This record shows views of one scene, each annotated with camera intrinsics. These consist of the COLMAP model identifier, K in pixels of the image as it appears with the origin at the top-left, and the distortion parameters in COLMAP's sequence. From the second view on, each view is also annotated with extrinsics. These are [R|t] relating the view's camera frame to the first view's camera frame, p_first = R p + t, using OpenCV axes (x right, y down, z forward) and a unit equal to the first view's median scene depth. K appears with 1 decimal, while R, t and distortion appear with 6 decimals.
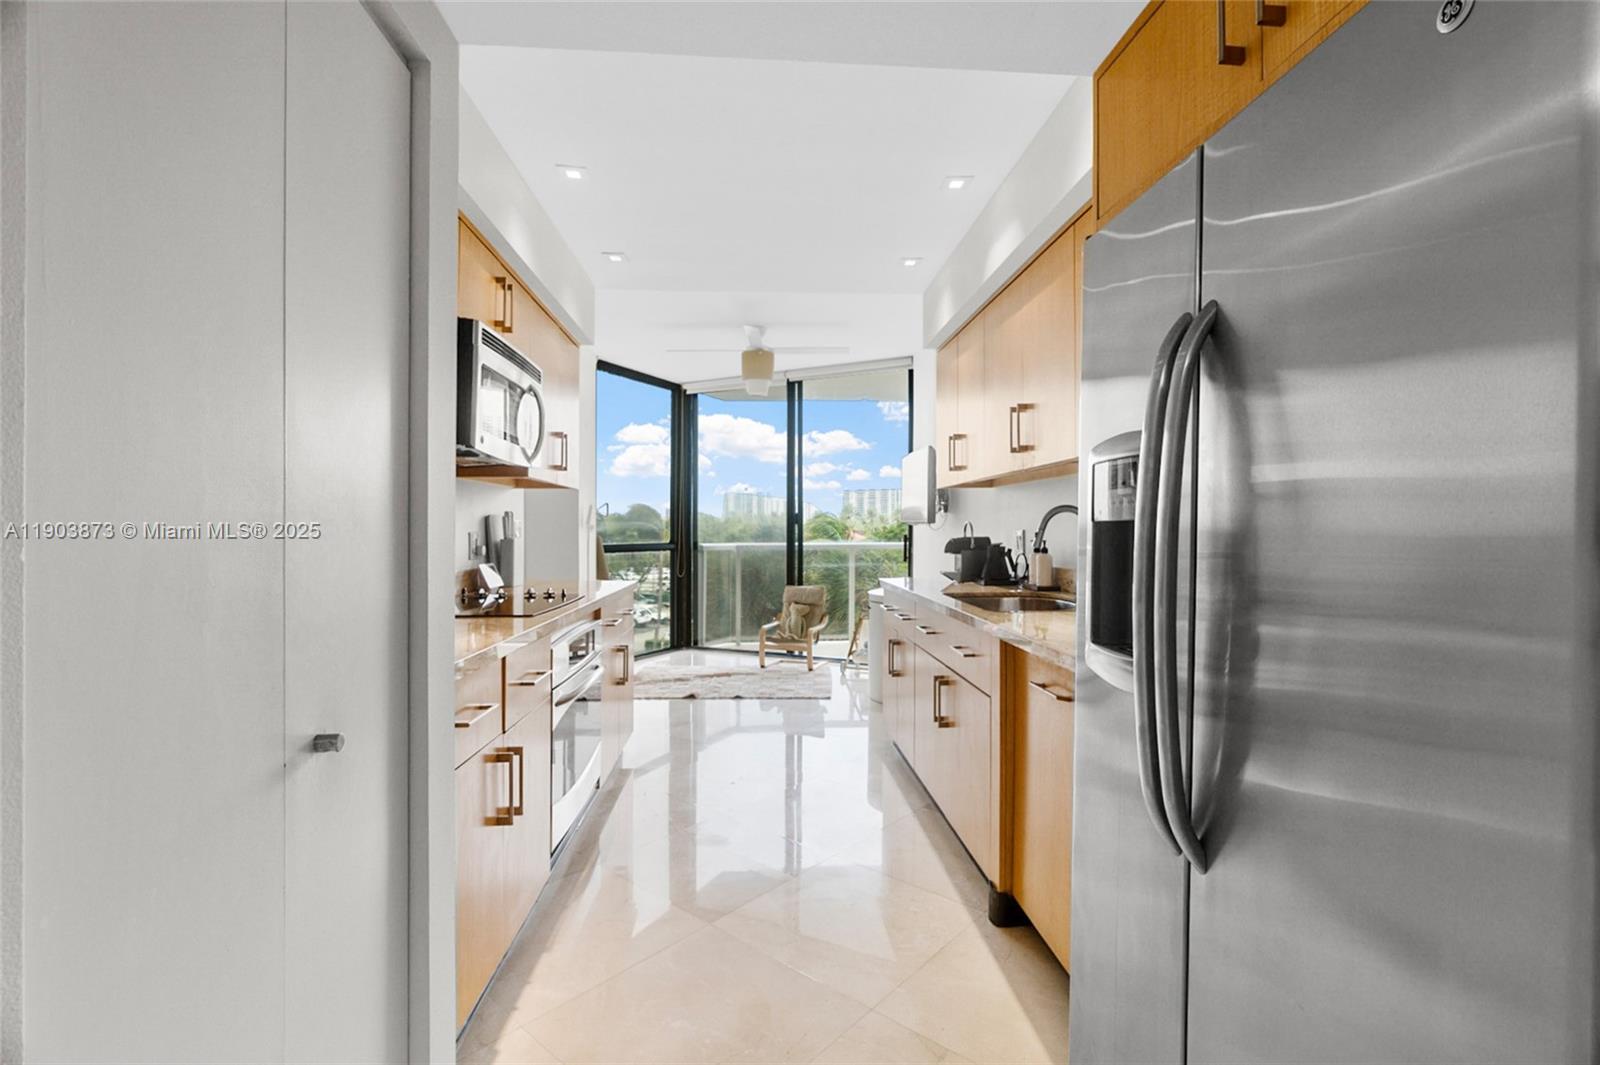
lens RADIAL K [[738.8, 0, 815.1], [0, 738.8, 525.1], [0, 0, 1]] dist [-0.048879, 0.016157]
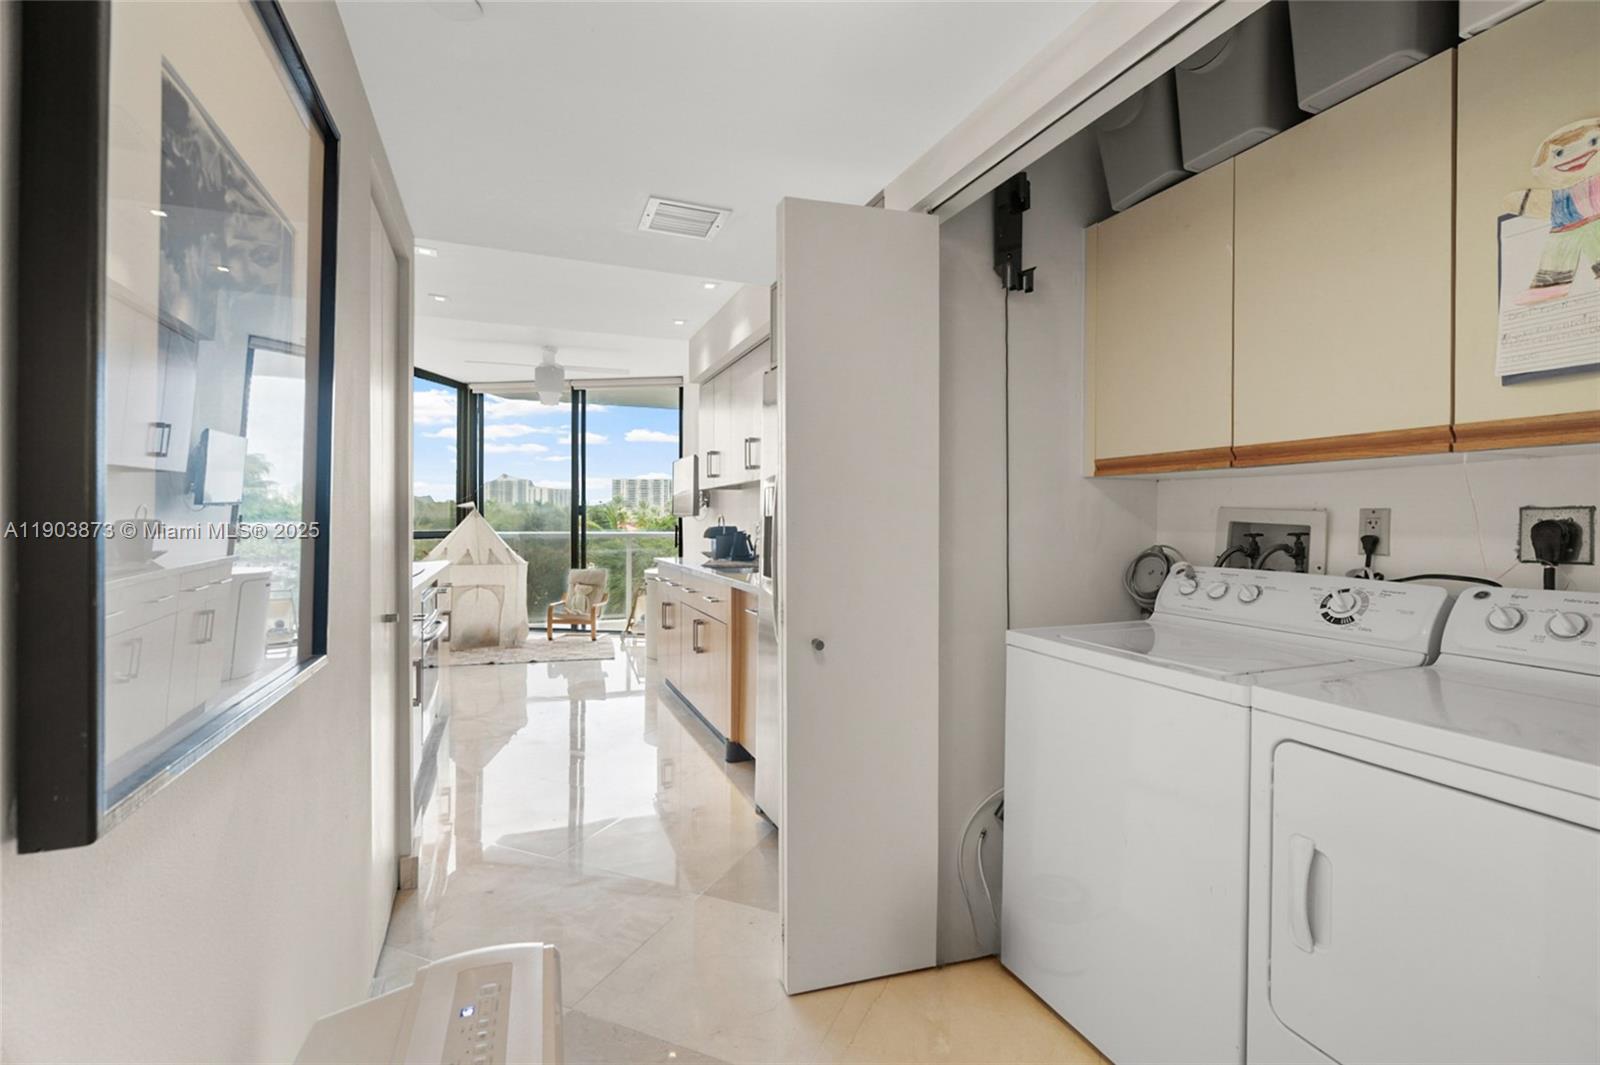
lens RADIAL K [[738.8, 0, 815.1], [0, 738.8, 525.1], [0, 0, 1]] dist [-0.048879, 0.016157]
pose [[0.953782, 0.003025, 0.300484, -0.025402], [-0.006546, 0.999921, 0.010712, -0.001153], [-0.300428, -0.012184, 0.953727, -0.242553]]
